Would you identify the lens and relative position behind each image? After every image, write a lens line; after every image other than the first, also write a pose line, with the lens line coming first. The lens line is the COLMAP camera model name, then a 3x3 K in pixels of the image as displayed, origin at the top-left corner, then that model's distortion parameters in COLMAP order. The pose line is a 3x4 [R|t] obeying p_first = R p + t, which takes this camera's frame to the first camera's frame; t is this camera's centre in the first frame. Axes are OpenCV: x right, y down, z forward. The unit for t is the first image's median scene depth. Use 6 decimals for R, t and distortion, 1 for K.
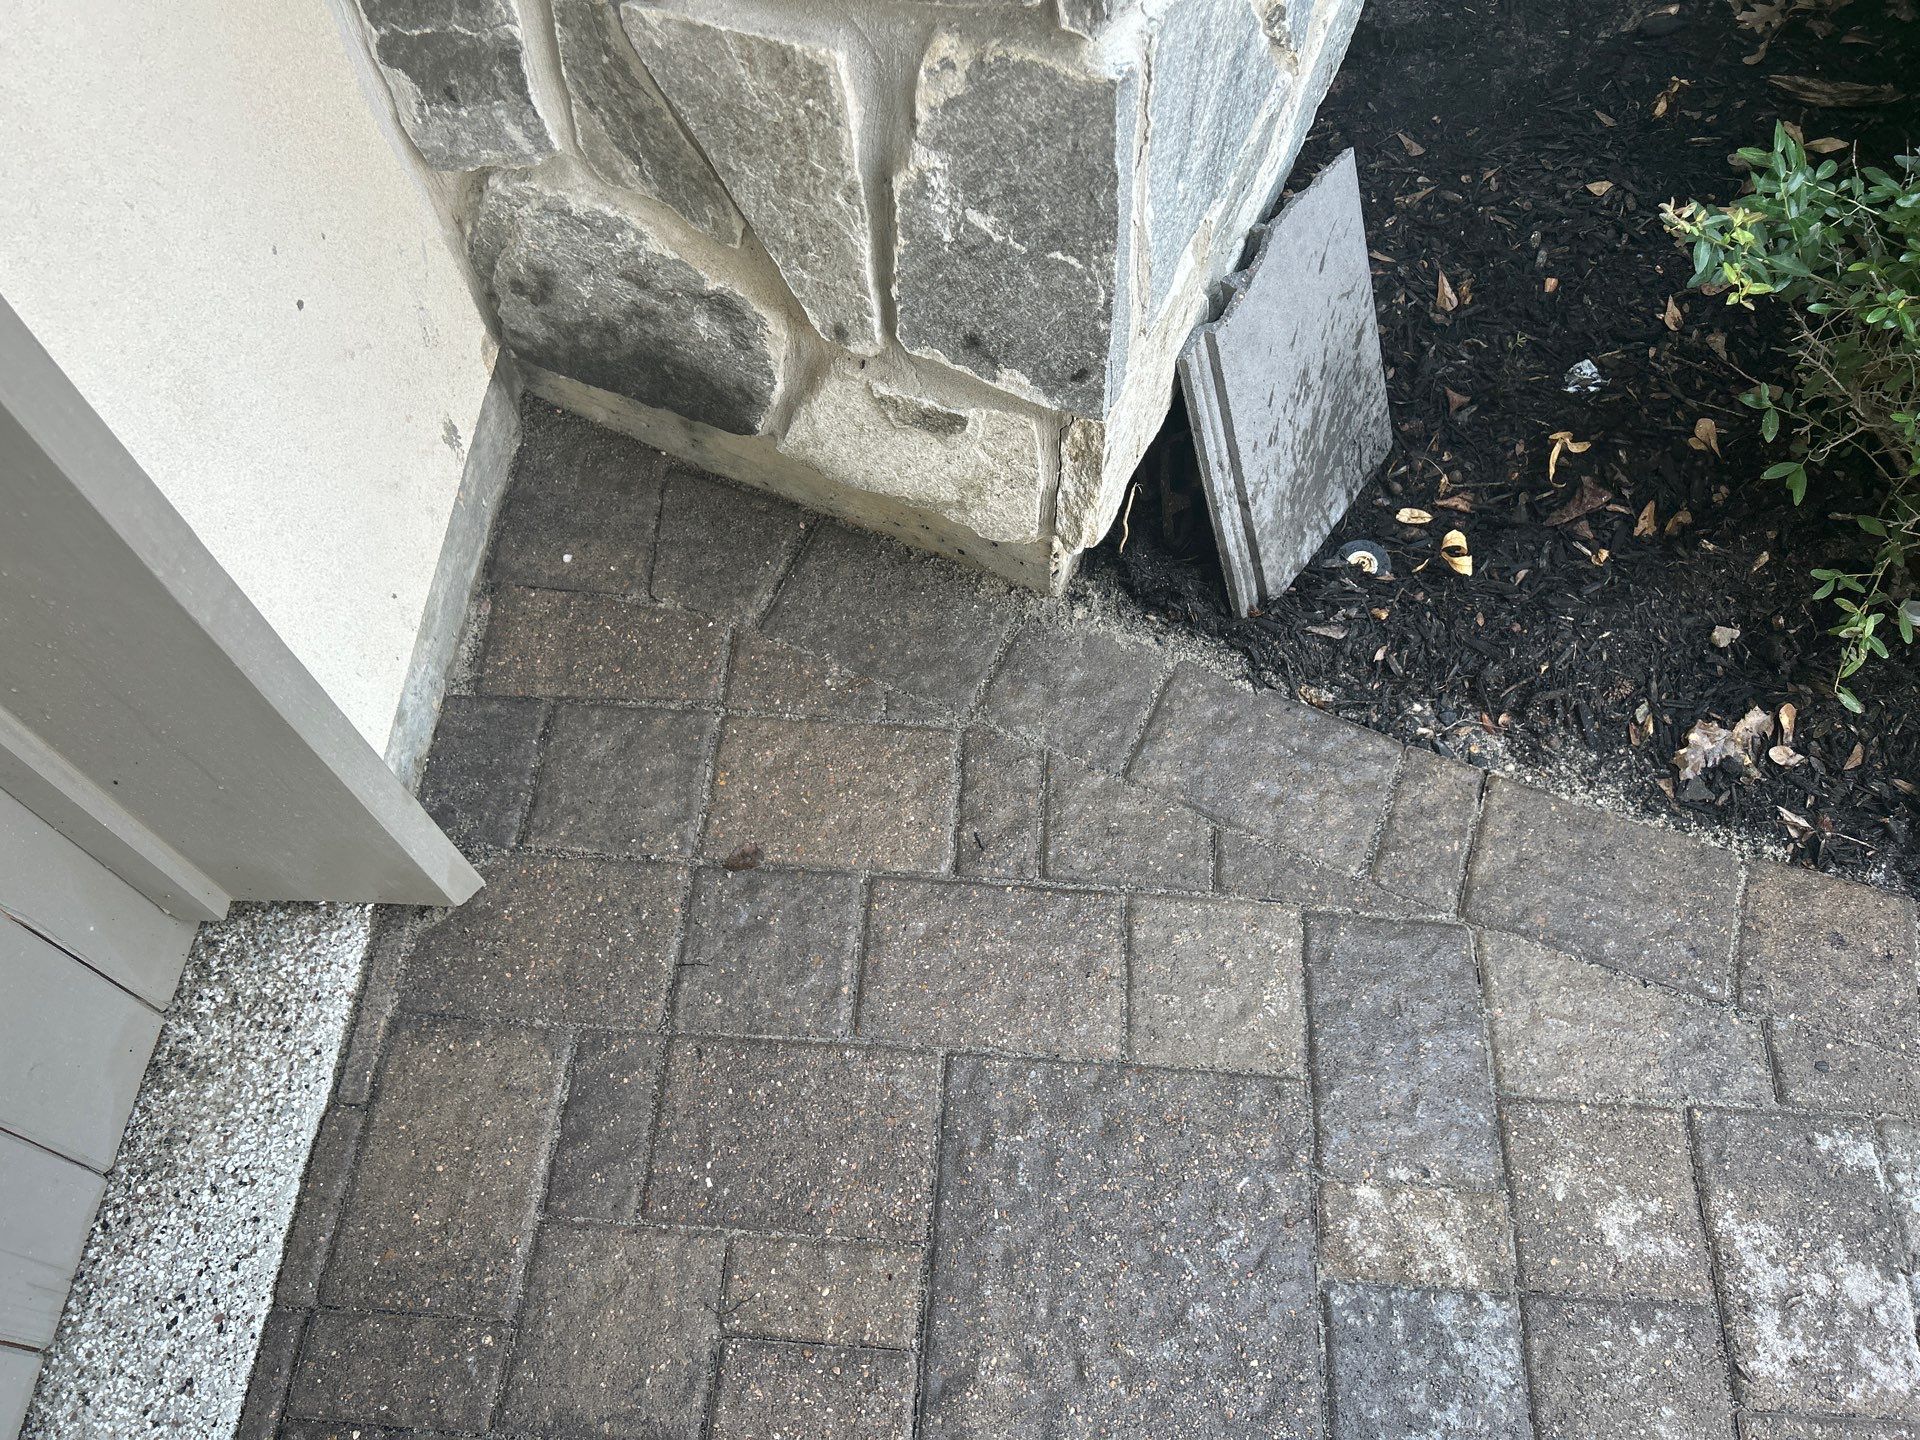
lens RADIAL K [[1477.7, 0, 953.5], [0, 1477.7, 724.1], [0, 0, 1]] dist [0.021046, -0.028131]
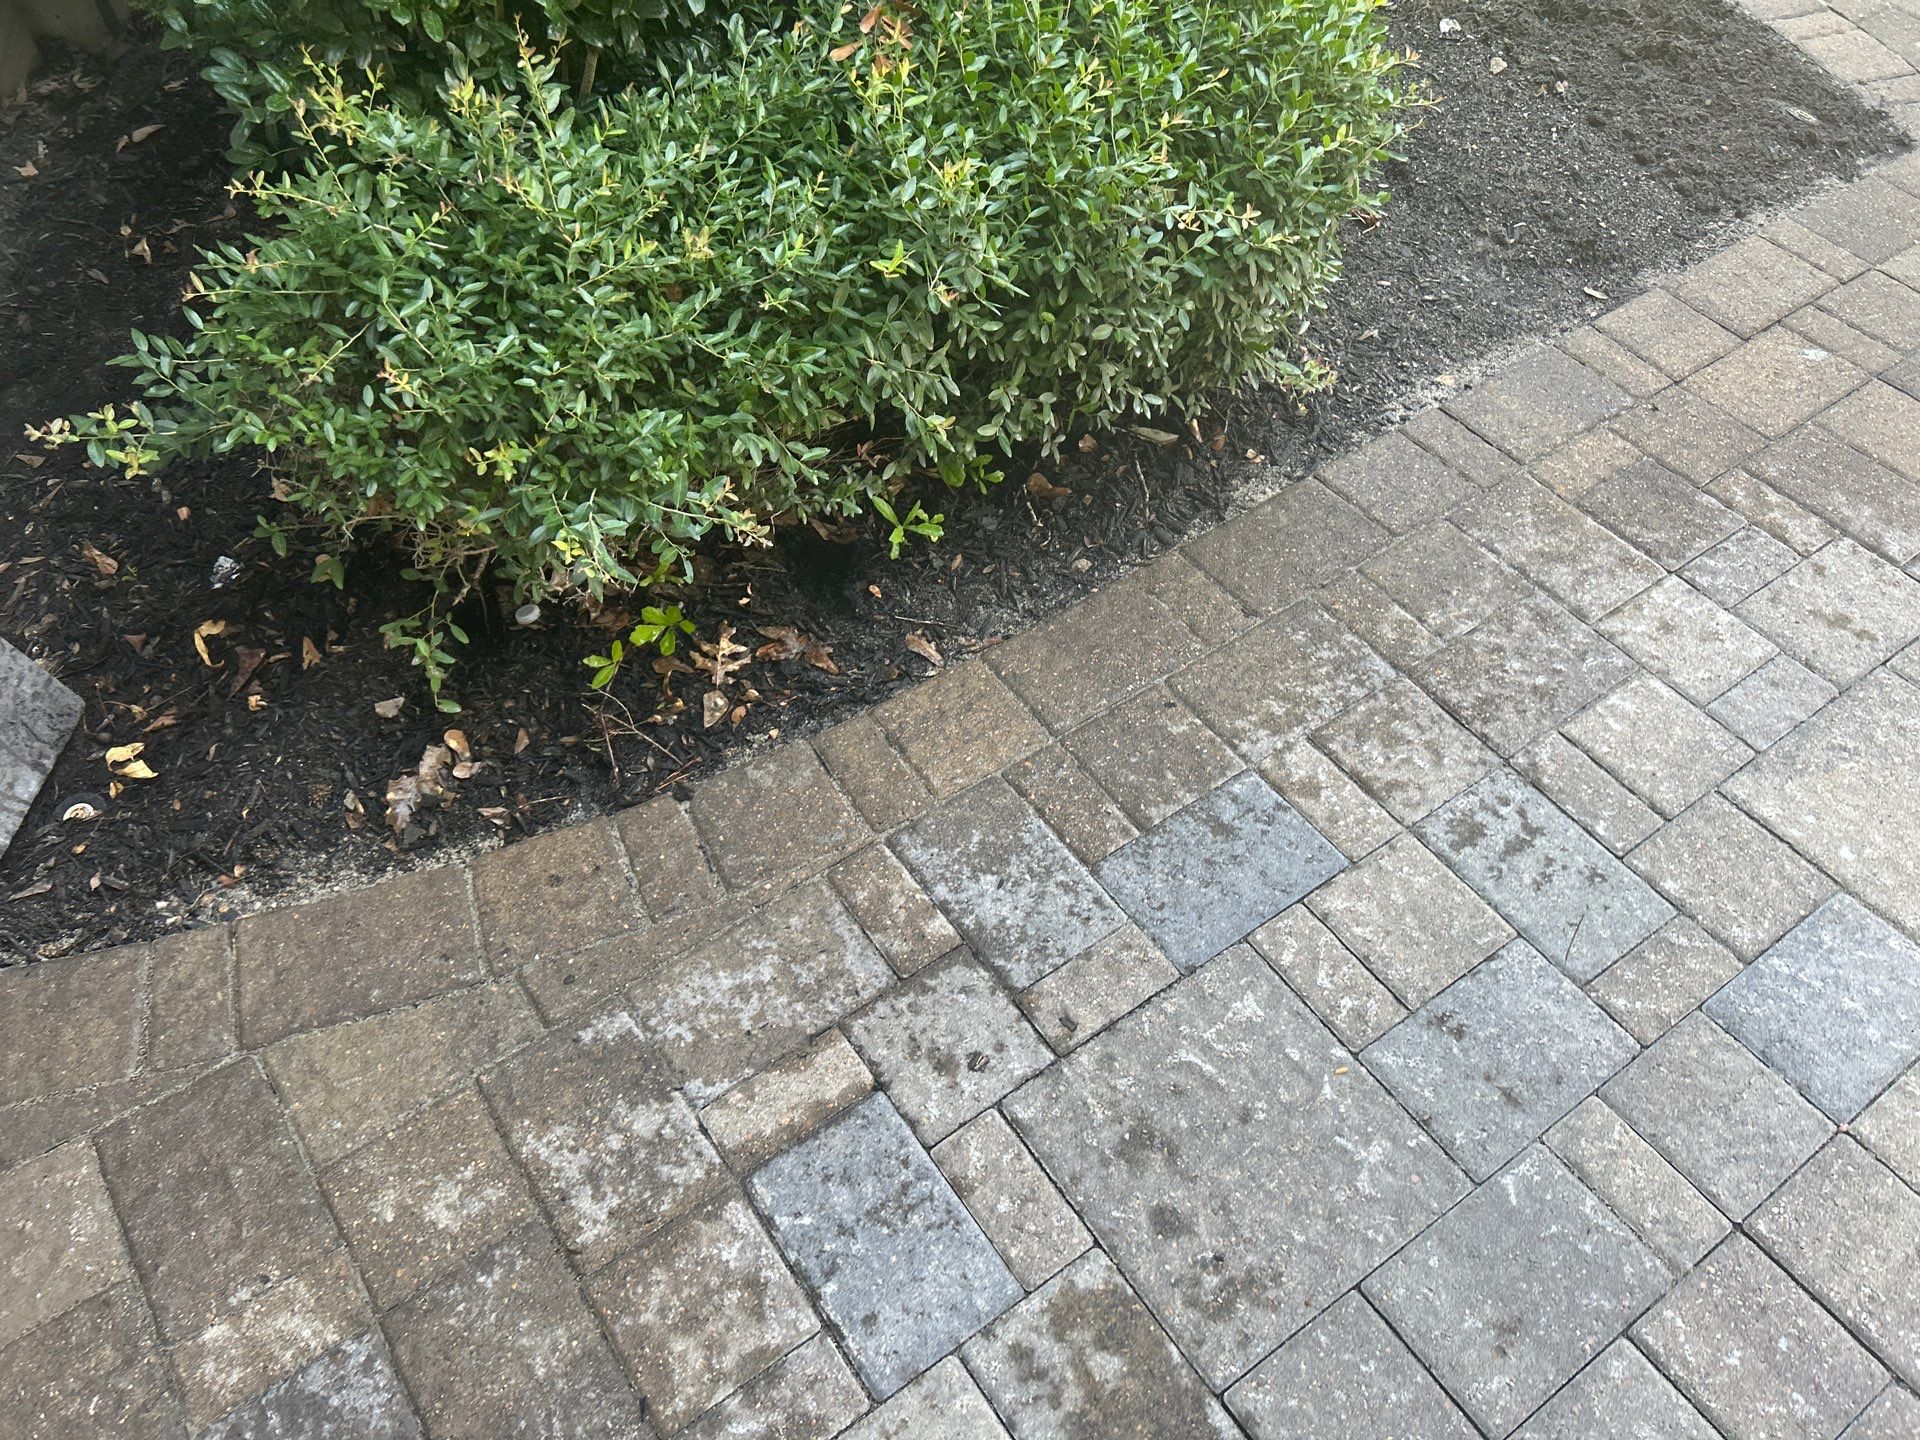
lens RADIAL K [[1477.7, 0, 959.6], [0, 1477.7, 717.7], [0, 0, 1]] dist [0.021046, -0.028131]
pose [[0.771285, -0.492731, 0.402908, 0.417693], [0.555657, 0.829985, -0.048673, 0.263500], [-0.310426, 0.261420, 0.913945, -0.195958]]
